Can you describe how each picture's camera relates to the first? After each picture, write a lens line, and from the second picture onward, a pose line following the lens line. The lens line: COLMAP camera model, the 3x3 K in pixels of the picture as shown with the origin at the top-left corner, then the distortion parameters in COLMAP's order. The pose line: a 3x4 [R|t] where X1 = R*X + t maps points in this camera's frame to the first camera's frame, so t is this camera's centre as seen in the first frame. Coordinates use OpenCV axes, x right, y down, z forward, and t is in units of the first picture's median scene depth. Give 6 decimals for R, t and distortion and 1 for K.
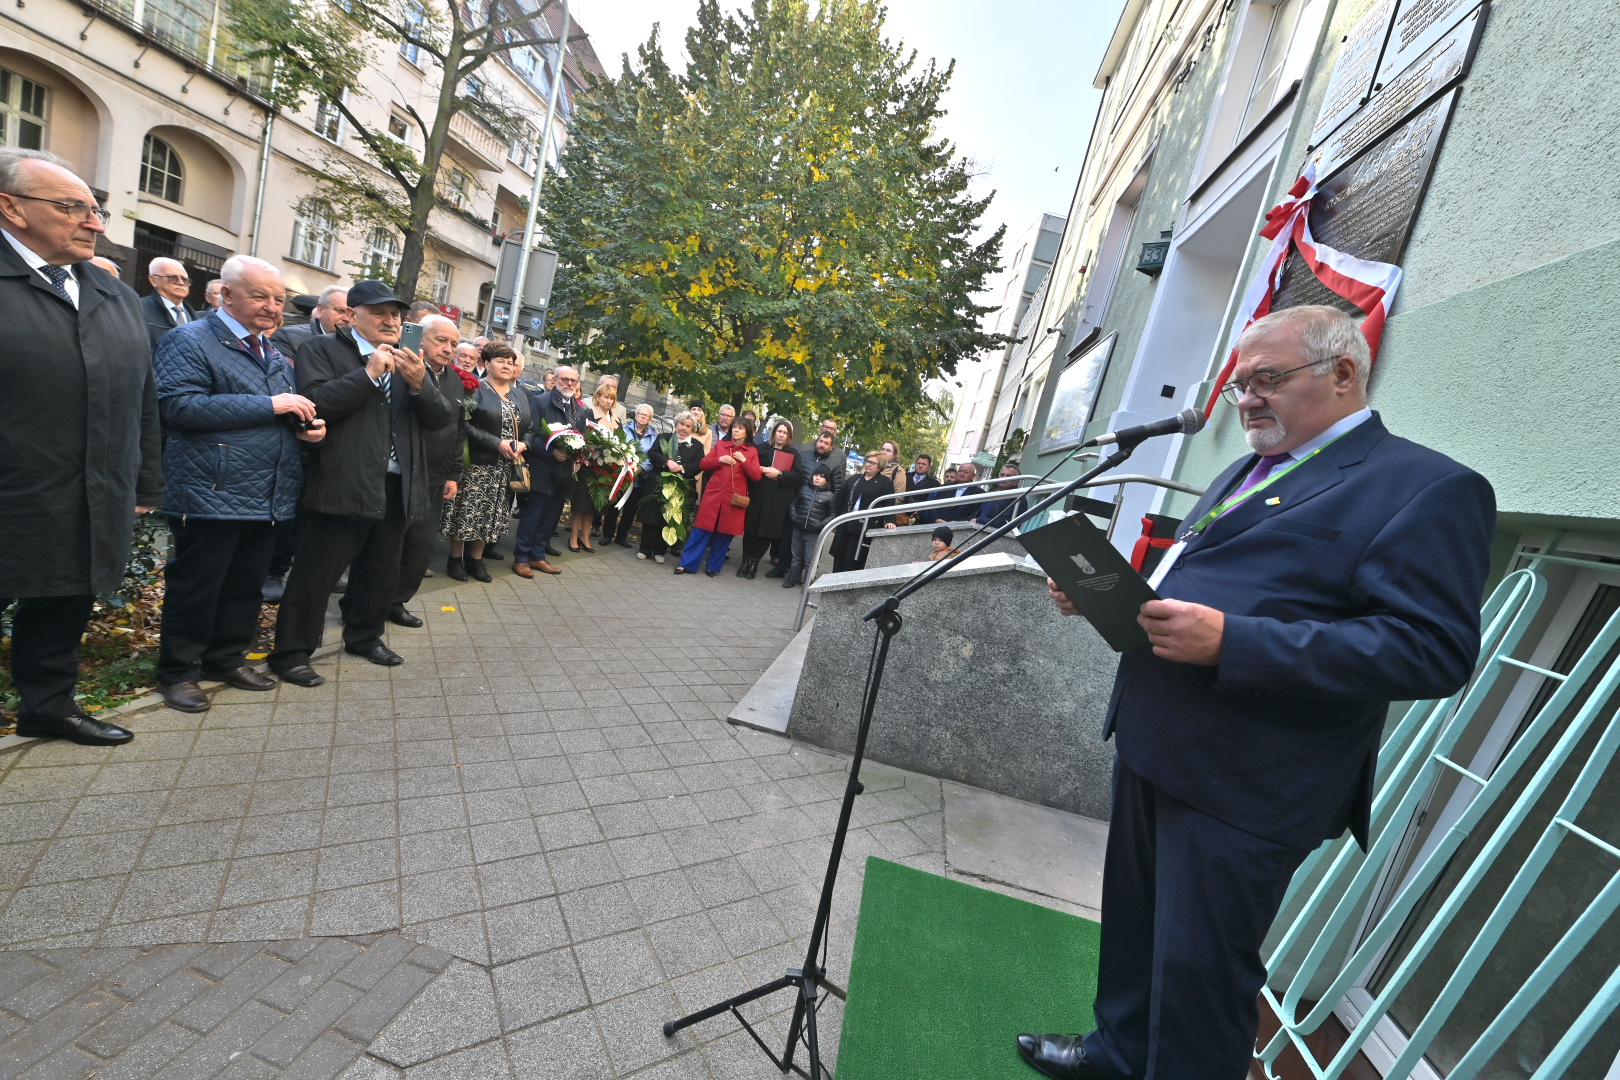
lens RADIAL K [[644.9, 0, 810.0], [0, 644.9, 540.0], [0, 0, 1]] dist [-0.001708, -0.000175]
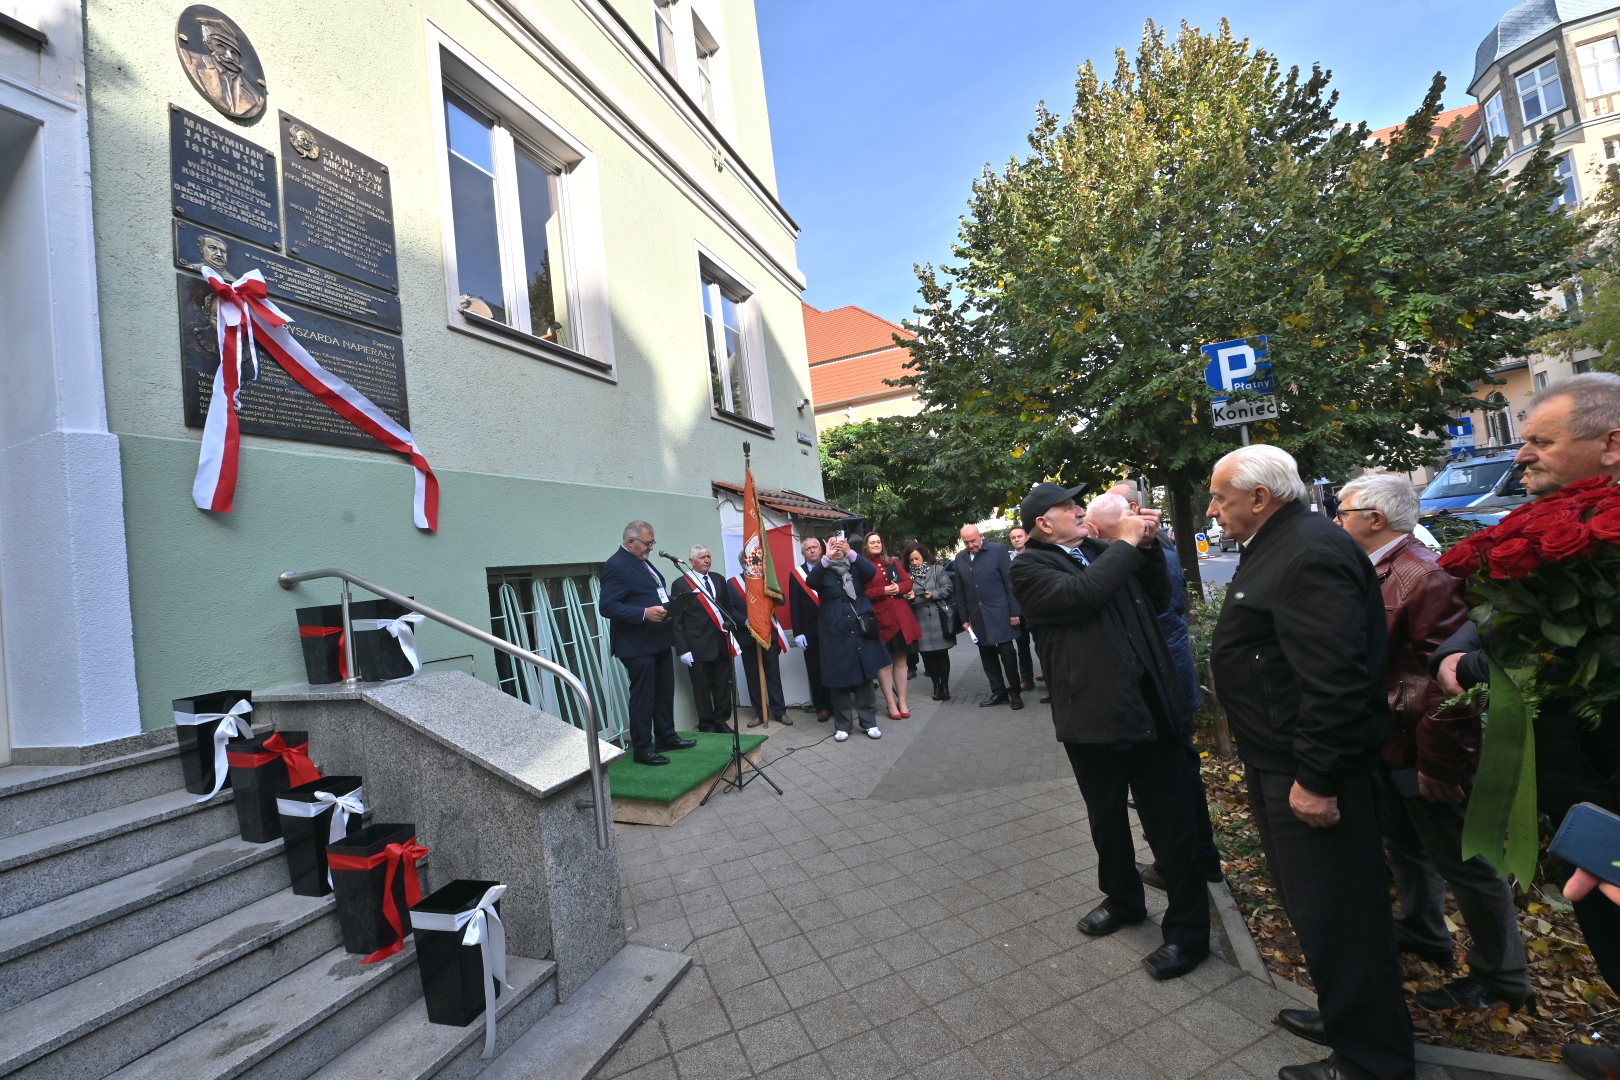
lens RADIAL K [[644.9, 0, 810.0], [0, 644.9, 540.0], [0, 0, 1]] dist [-0.001708, -0.000175]
pose [[-0.974311, -0.117139, 0.192343, -0.396718], [-0.089747, 0.985288, 0.145438, -0.369863], [-0.206549, 0.124439, -0.970491, 1.870031]]
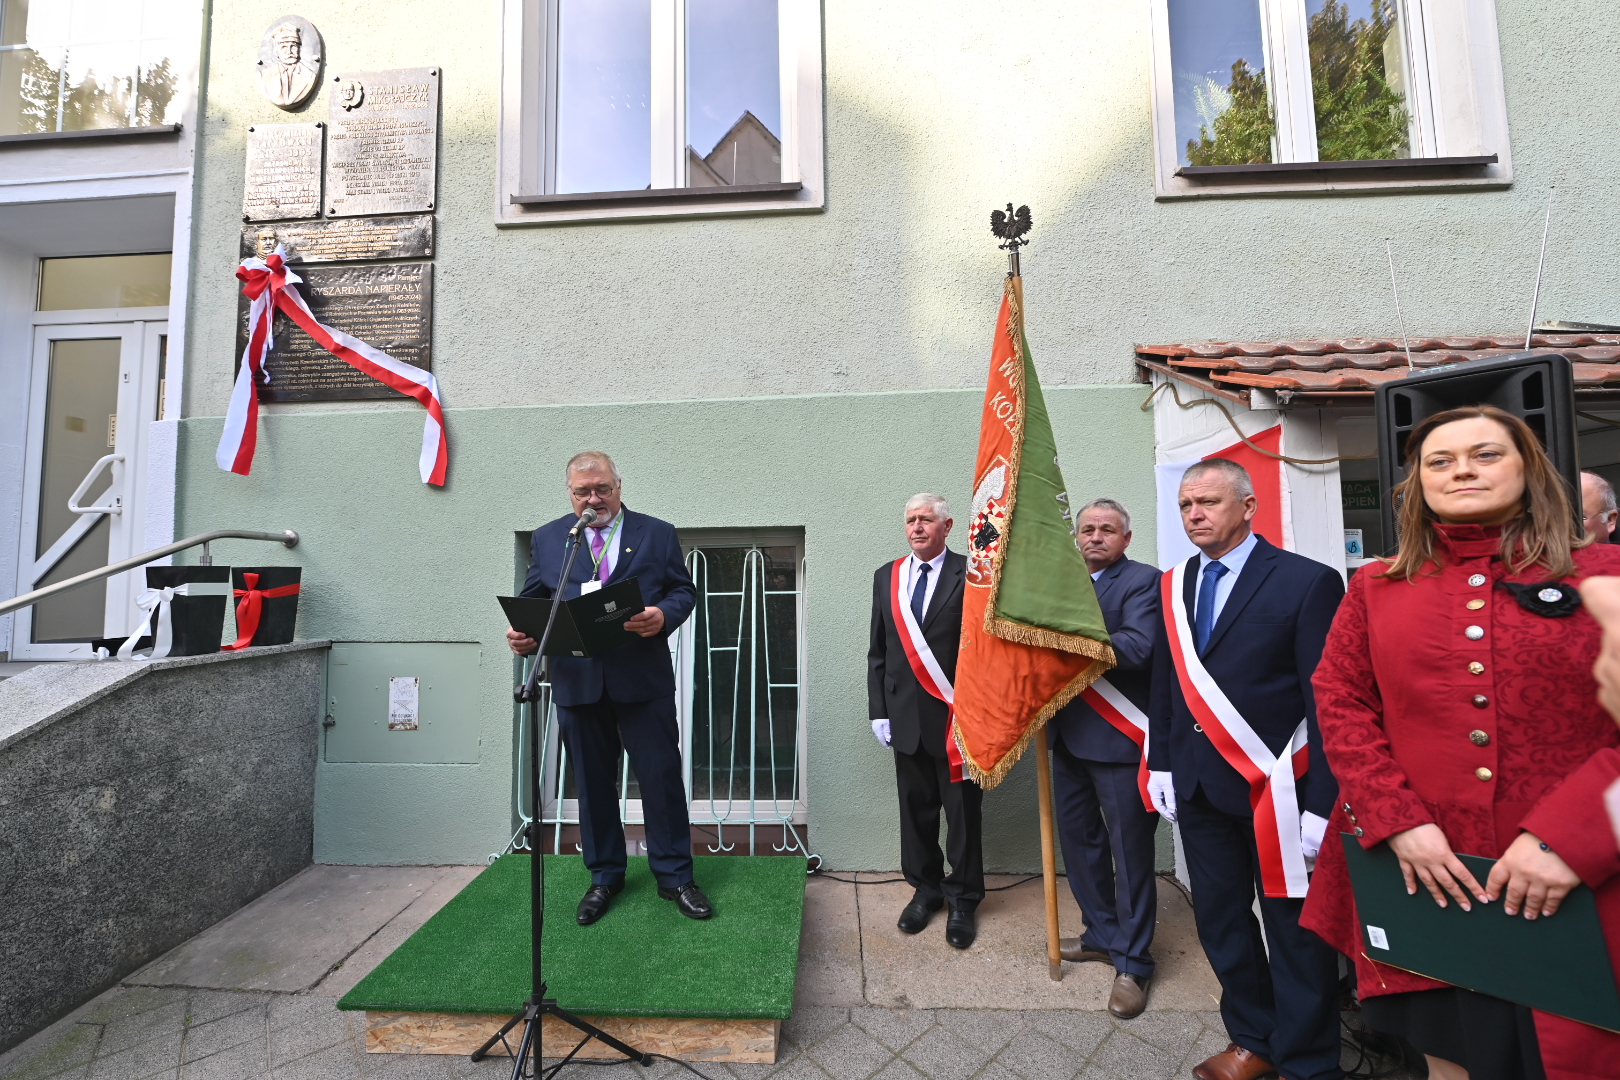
lens RADIAL K [[729.0, 0, 772.2], [0, 729.0, 538.7], [0, 0, 1]] dist [-0.011432, -0.000541]
pose [[-0.131337, -0.178659, 0.975106, -0.693859], [0.130039, 0.972022, 0.195609, -0.208455], [-0.982772, 0.152492, -0.104430, 0.335492]]
